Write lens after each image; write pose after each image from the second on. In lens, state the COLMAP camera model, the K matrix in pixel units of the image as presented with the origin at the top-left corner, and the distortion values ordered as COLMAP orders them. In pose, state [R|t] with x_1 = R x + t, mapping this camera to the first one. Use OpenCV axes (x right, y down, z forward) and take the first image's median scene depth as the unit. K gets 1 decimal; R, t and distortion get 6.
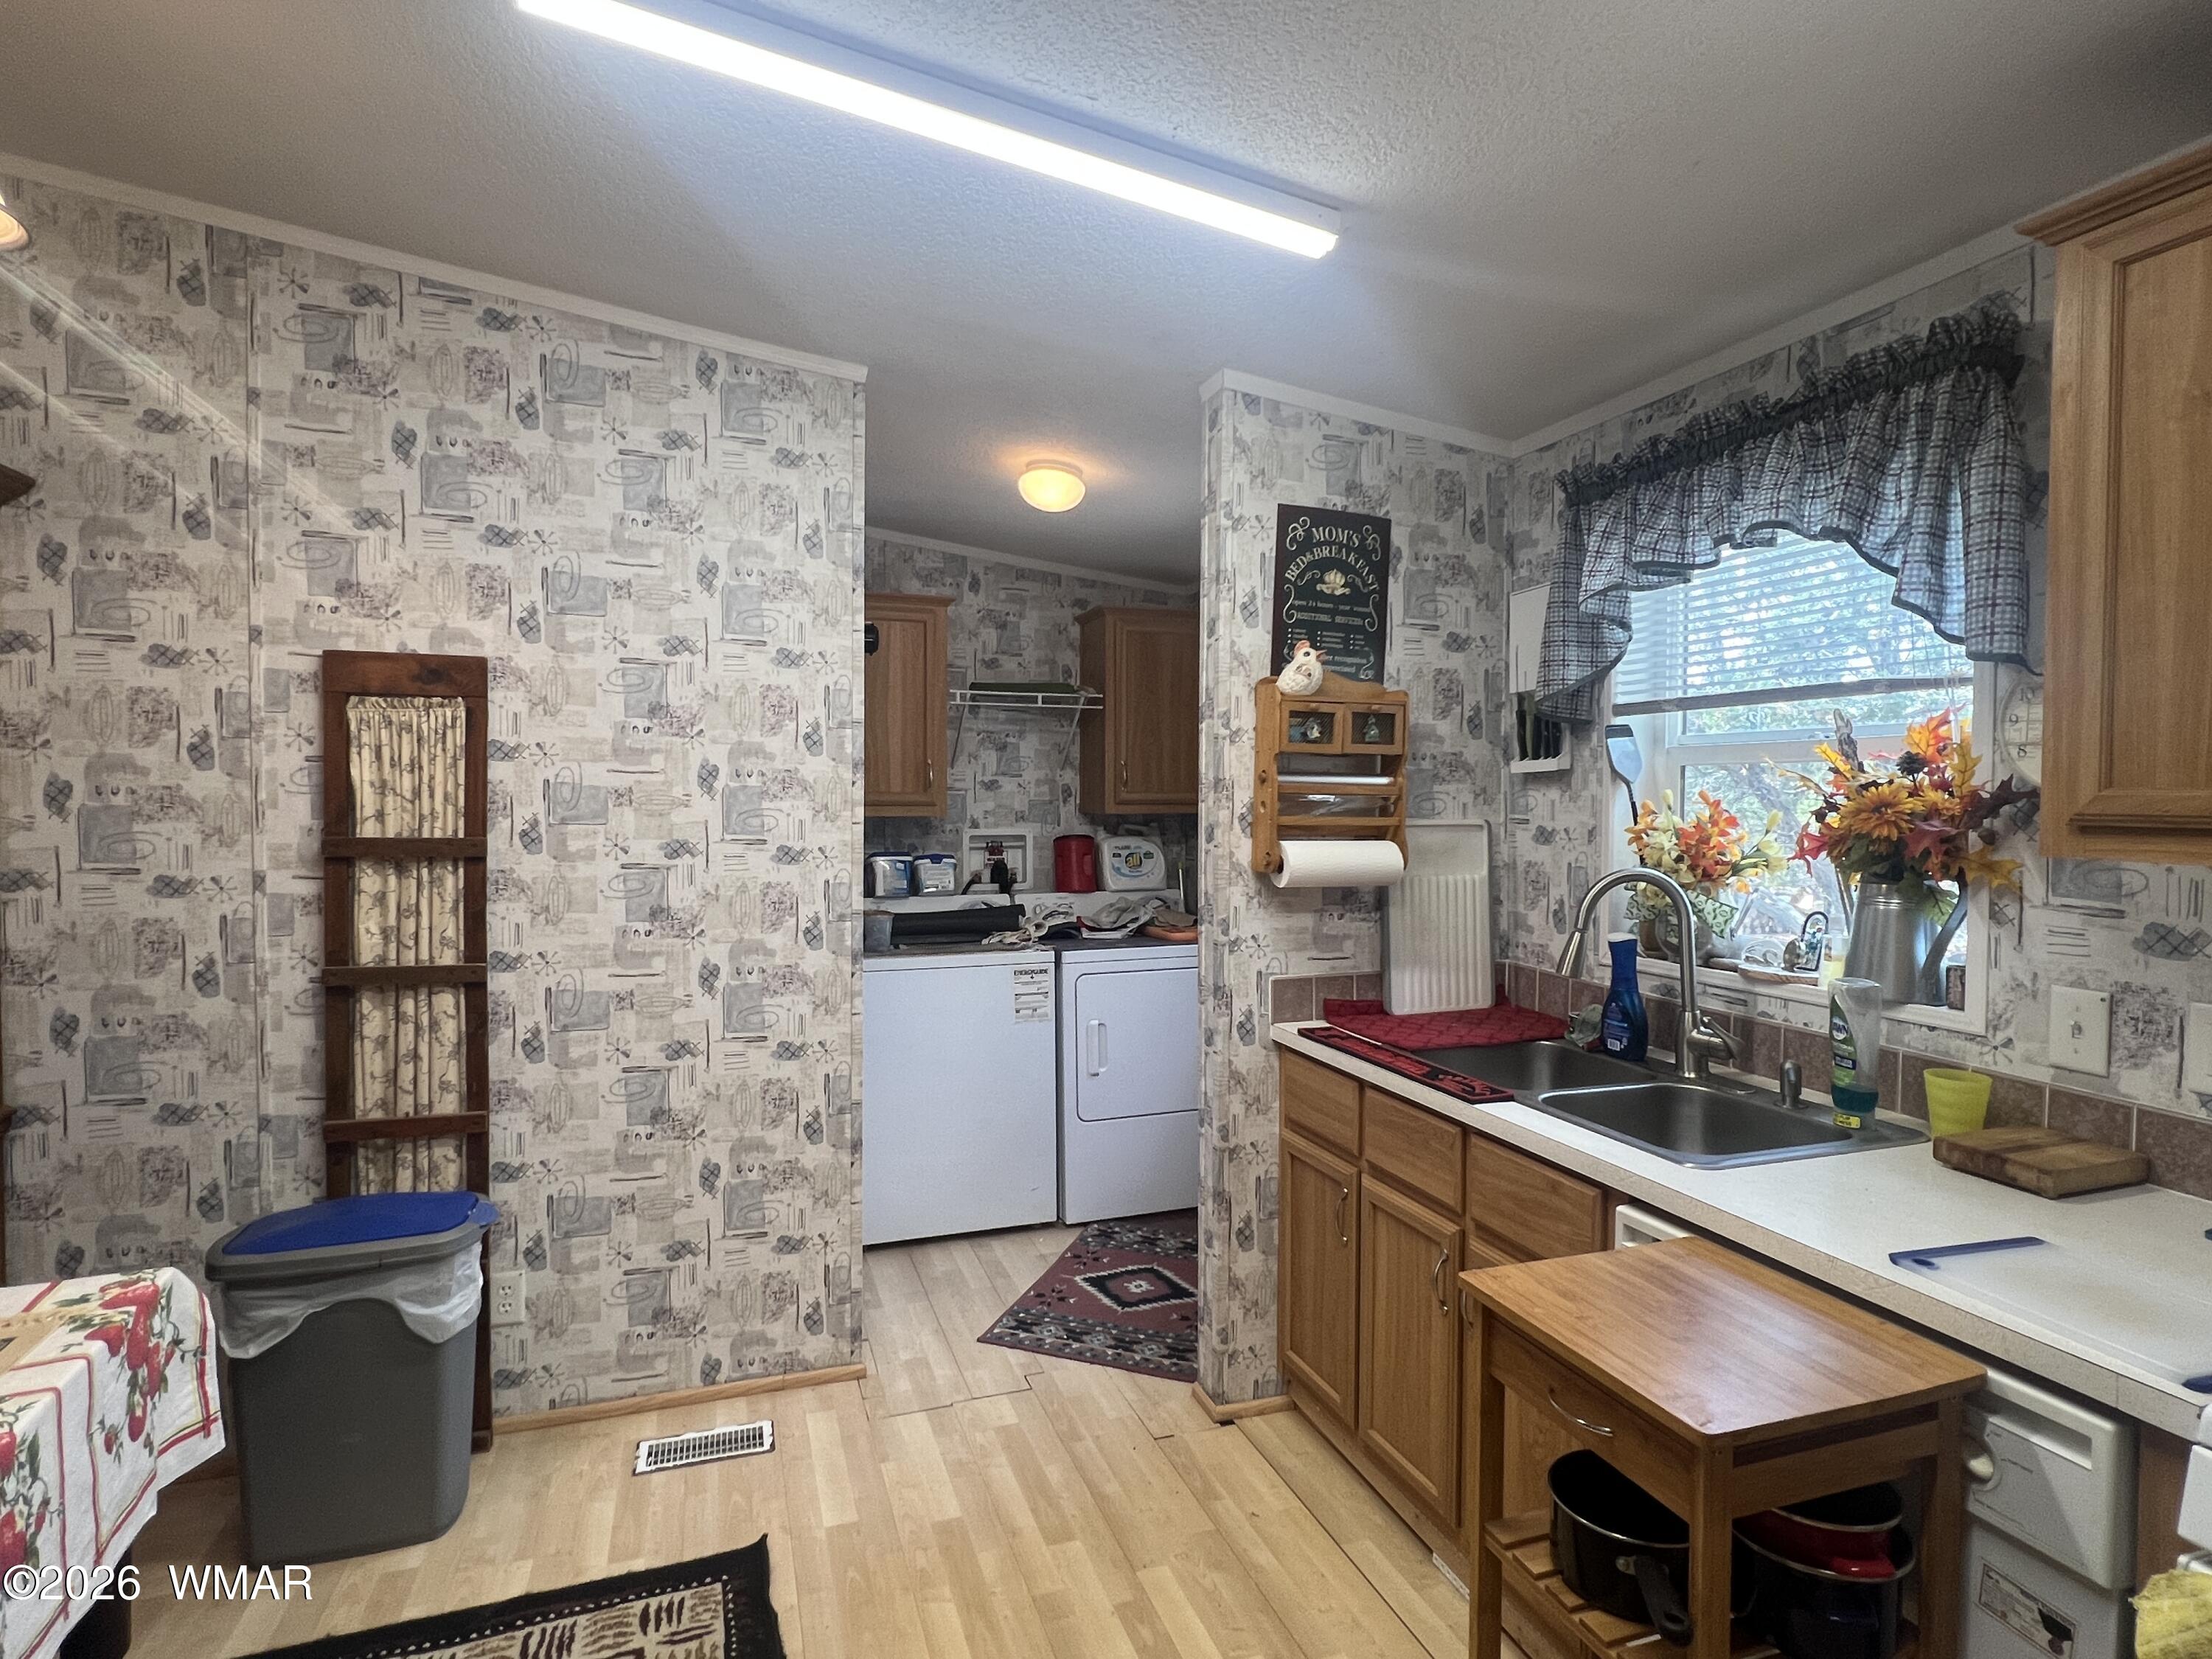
lens RADIAL K [[1130.0, 0, 1106.0], [0, 1130.0, 829.5], [0, 0, 1]] dist [-0.000417, -0.000354]
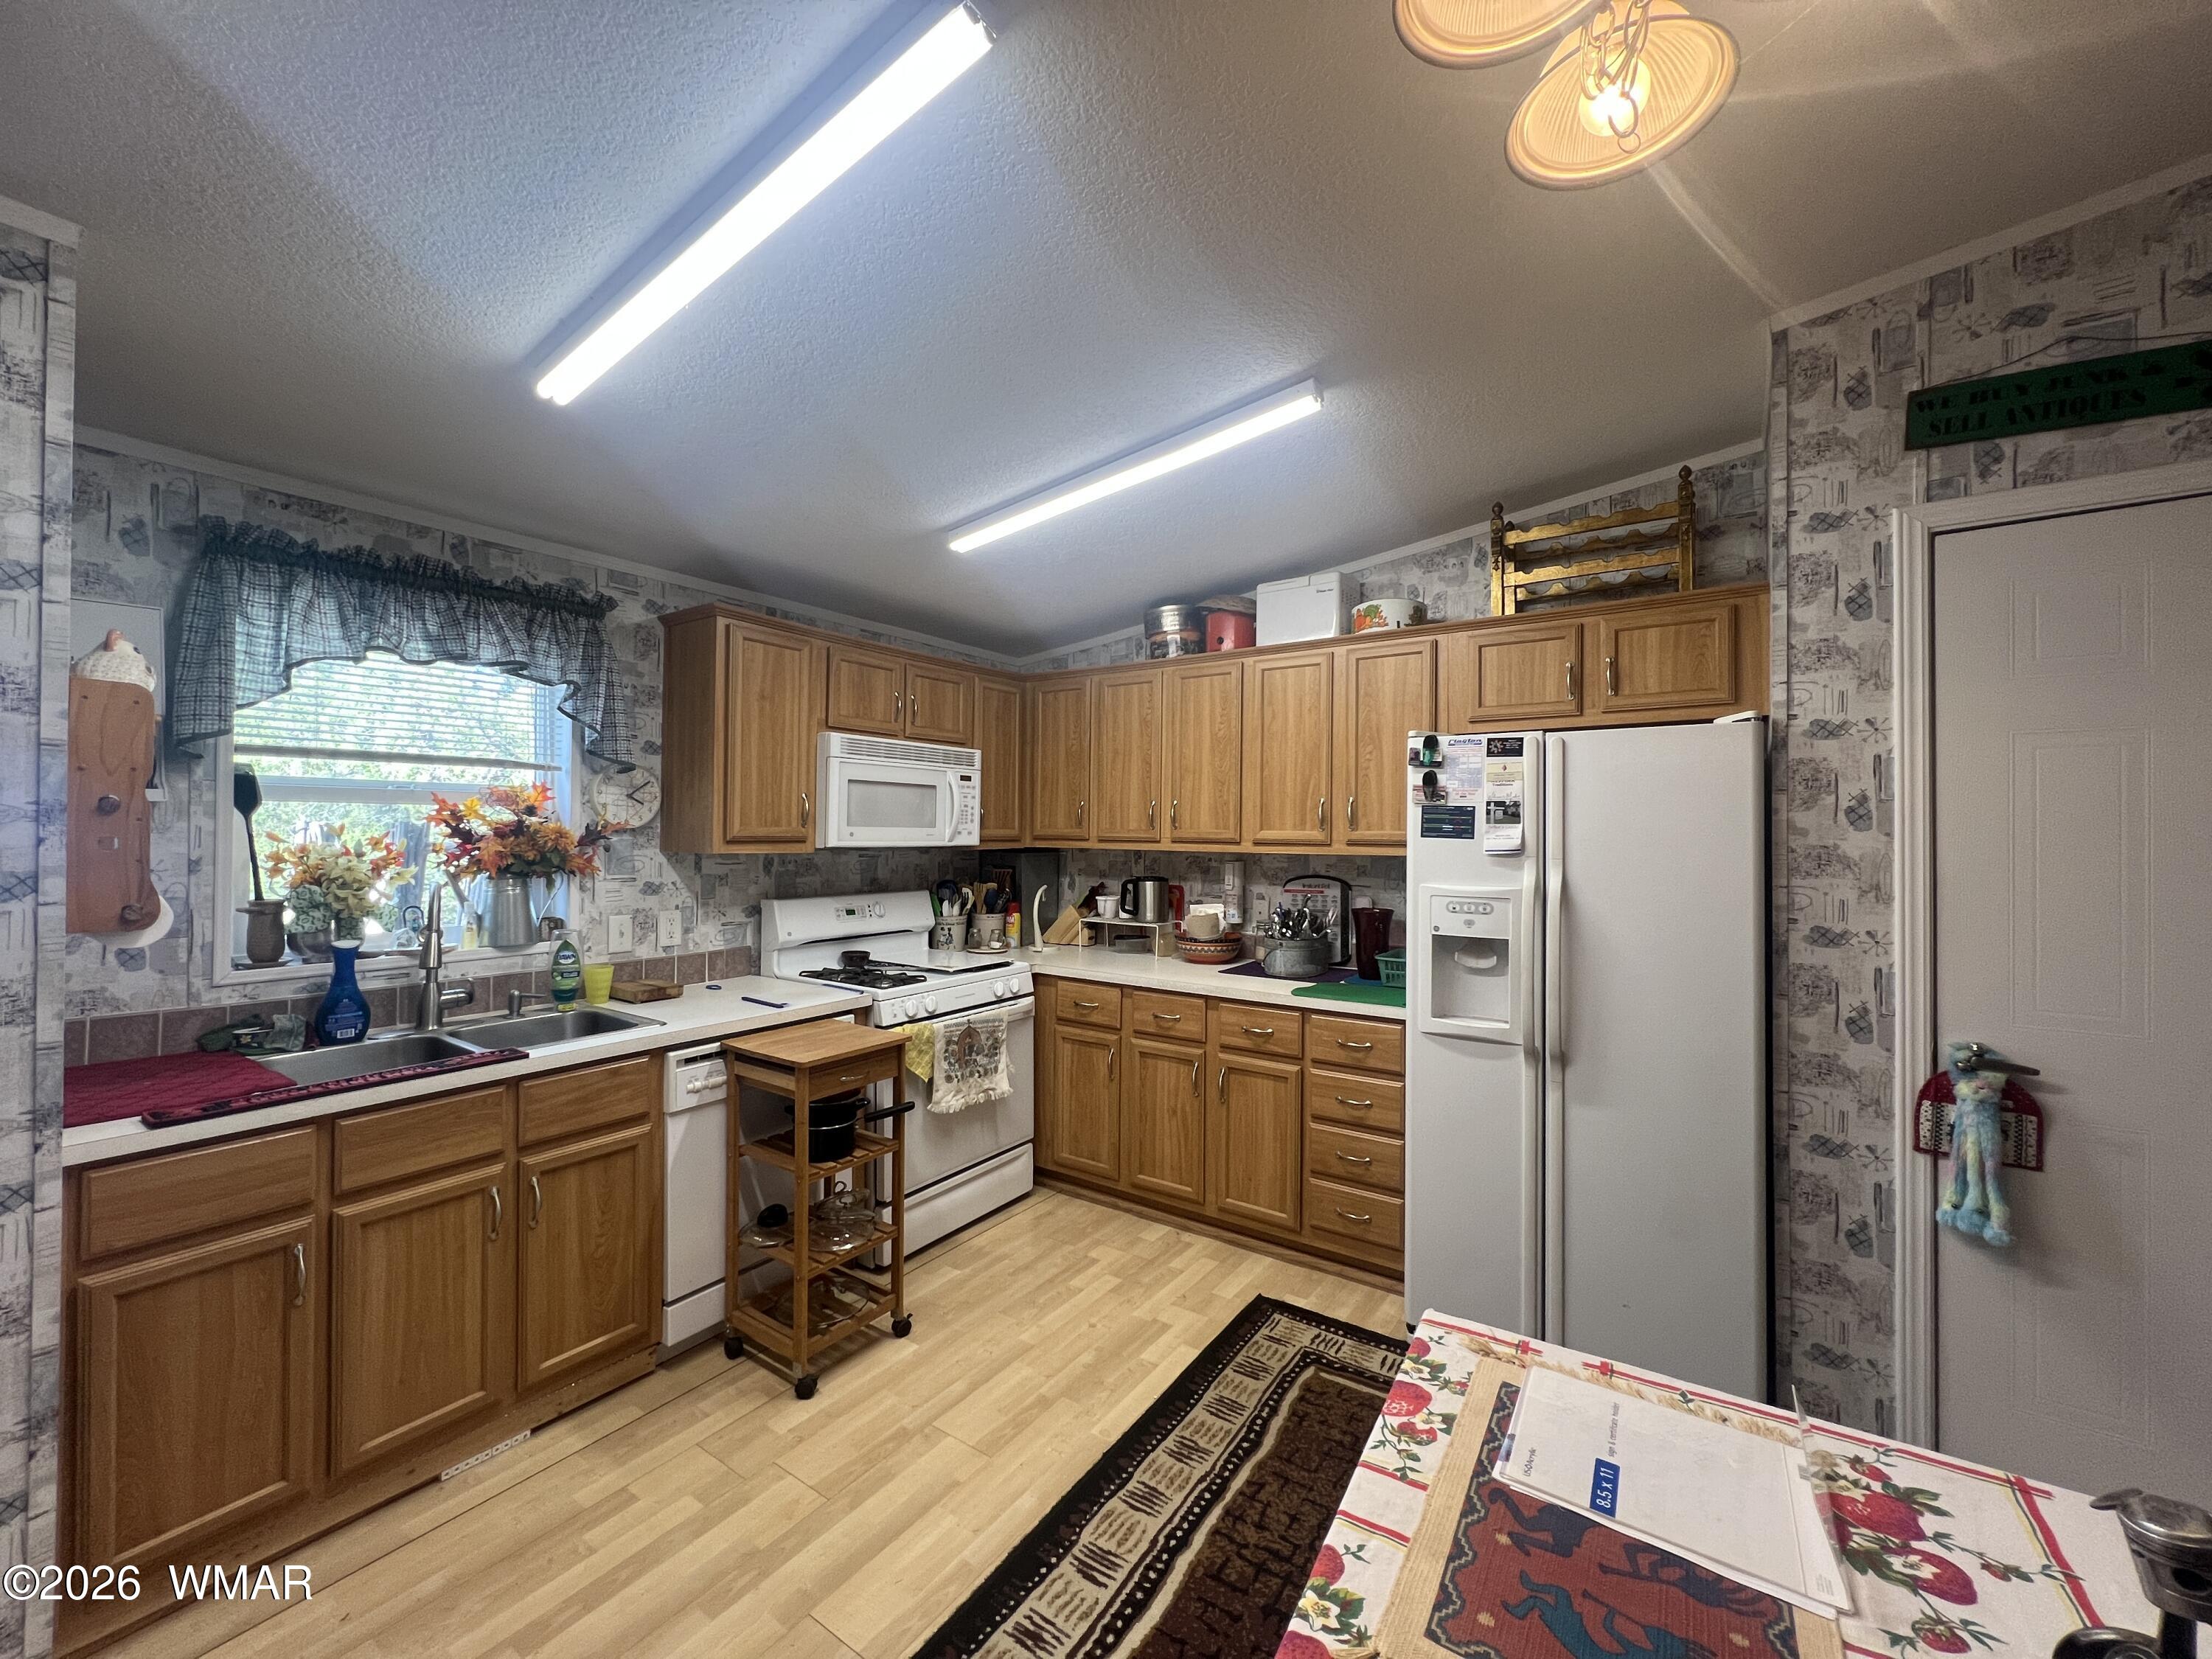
lens RADIAL K [[879.2, 0, 1106.0], [0, 879.2, 829.5], [0, 0, 1]] dist [-0.000122, -0.000015]
pose [[-0.585101, 0.000973, 0.810960, -1.032539], [0.022566, 0.999632, 0.015082, -0.030050], [-0.810647, 0.027124, -0.584907, 1.169202]]
